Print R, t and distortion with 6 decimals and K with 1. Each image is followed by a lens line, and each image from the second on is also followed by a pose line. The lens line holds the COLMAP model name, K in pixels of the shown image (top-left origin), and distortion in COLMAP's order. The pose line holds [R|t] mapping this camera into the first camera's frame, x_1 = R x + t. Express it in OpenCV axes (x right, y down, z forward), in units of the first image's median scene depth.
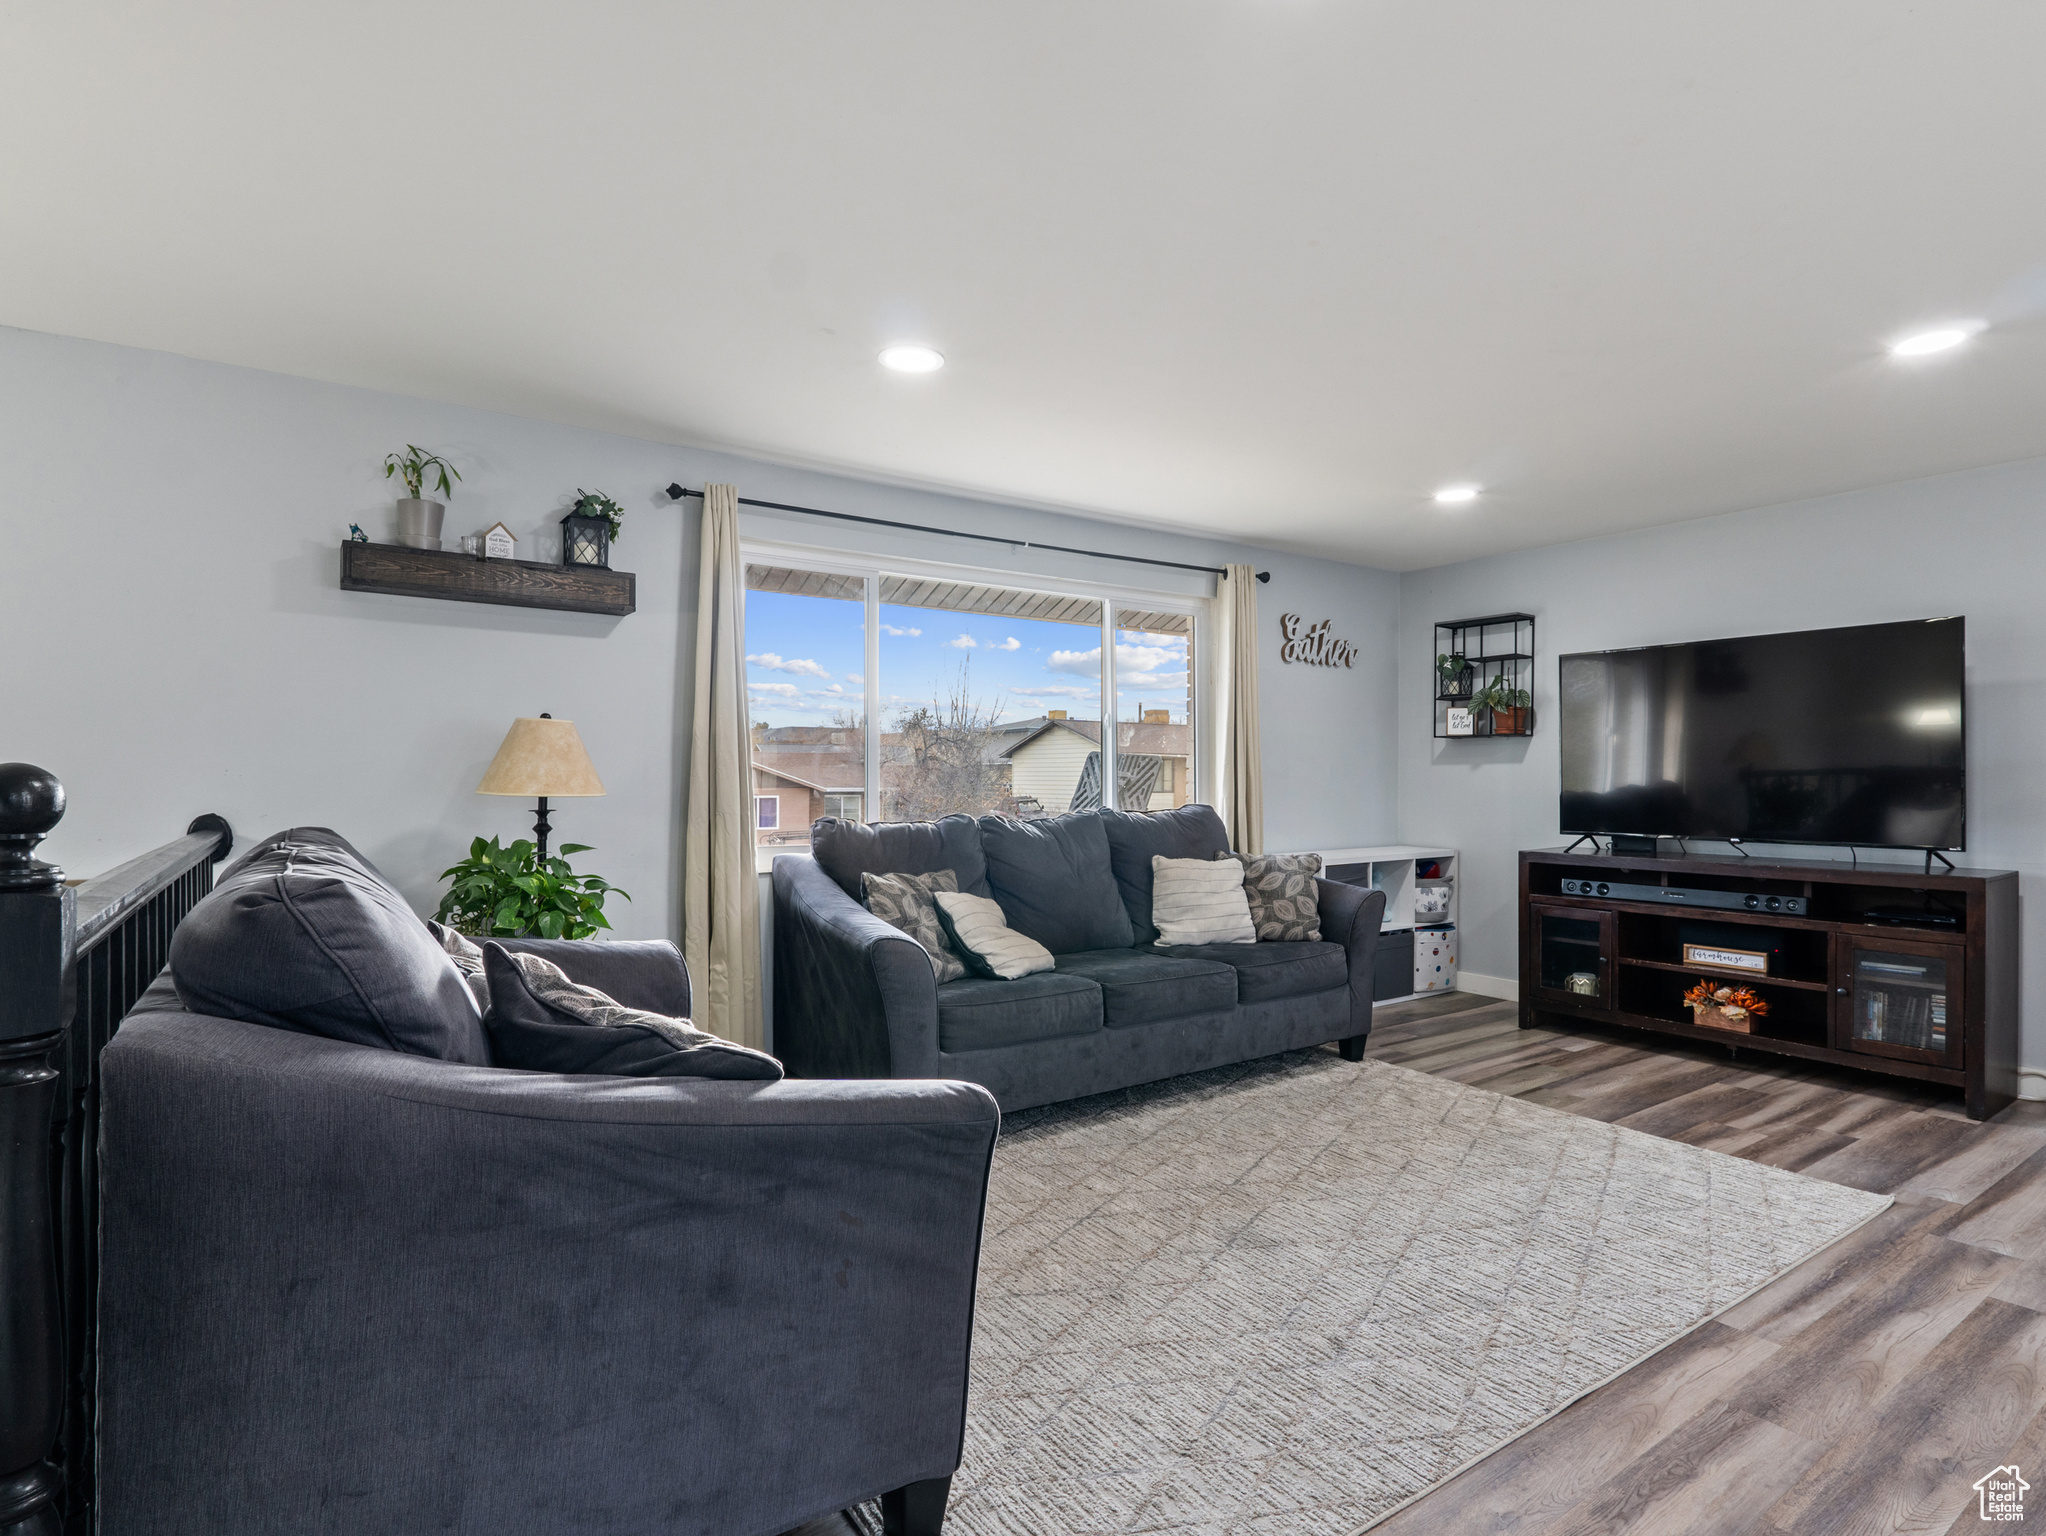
lens RADIAL K [[1055.6, 0, 1001.6], [0, 1055.6, 765.9], [0, 0, 1]] dist [-0.010435, 0.002629]
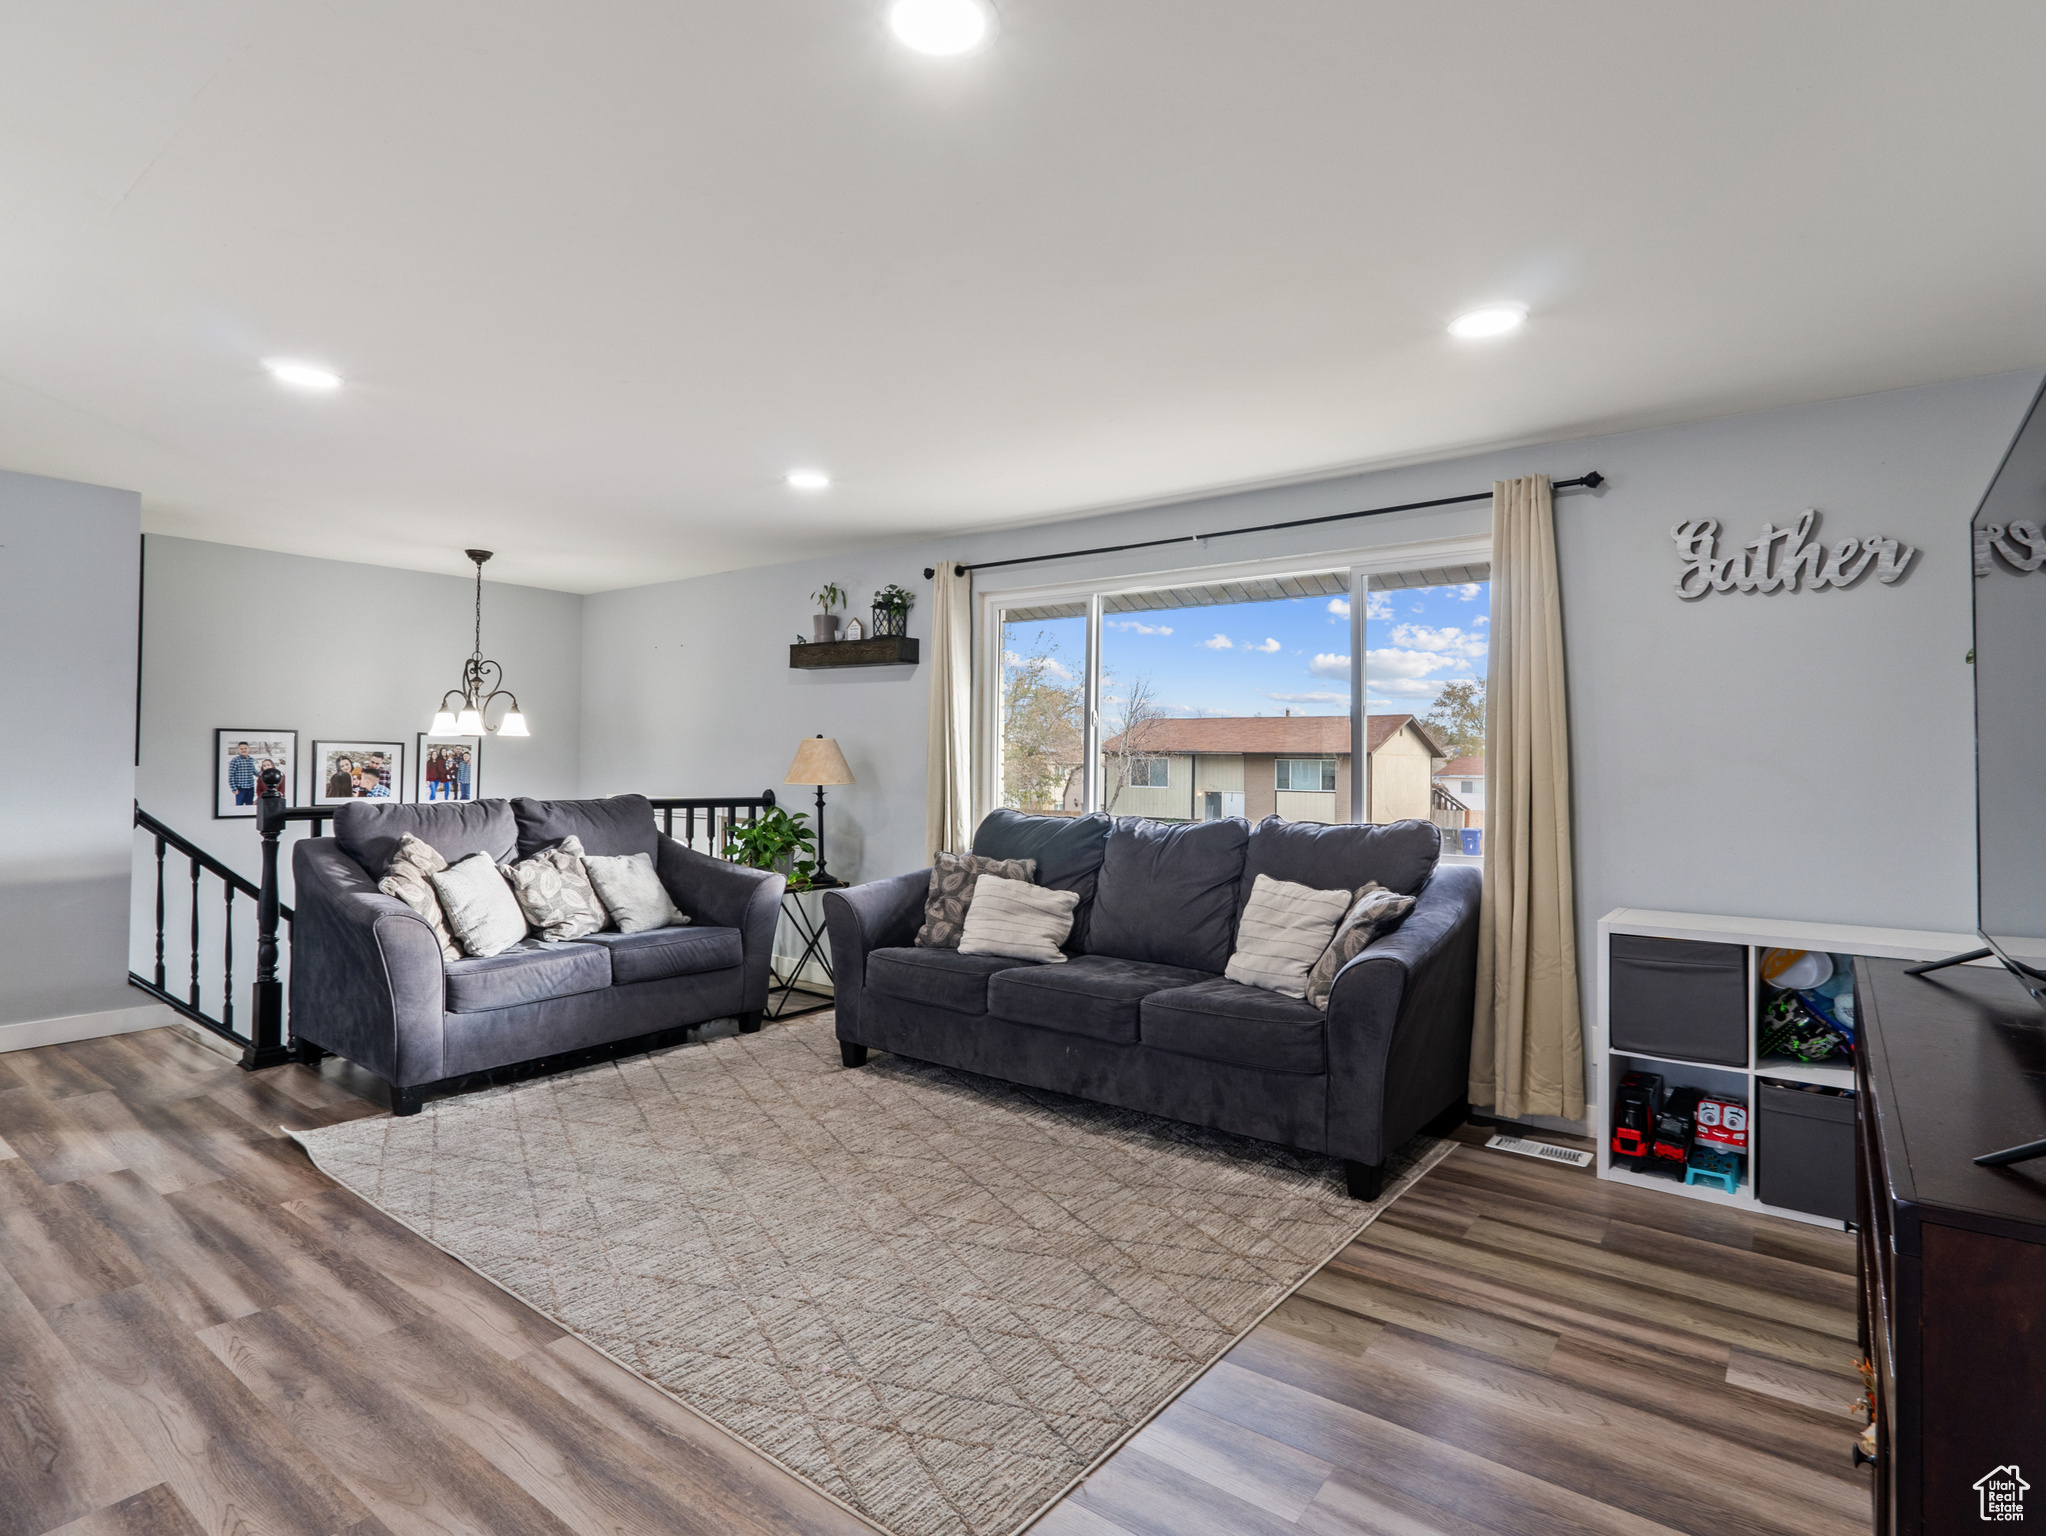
lens RADIAL K [[1055.6, 0, 1022.1], [0, 1055.6, 751.8], [0, 0, 1]] dist [-0.010435, 0.002629]
pose [[0.320392, -0.012604, -0.947201, 1.042482], [-0.005282, 0.999872, -0.015091, 0.000165], [0.947270, 0.009838, 0.320284, 0.645523]]
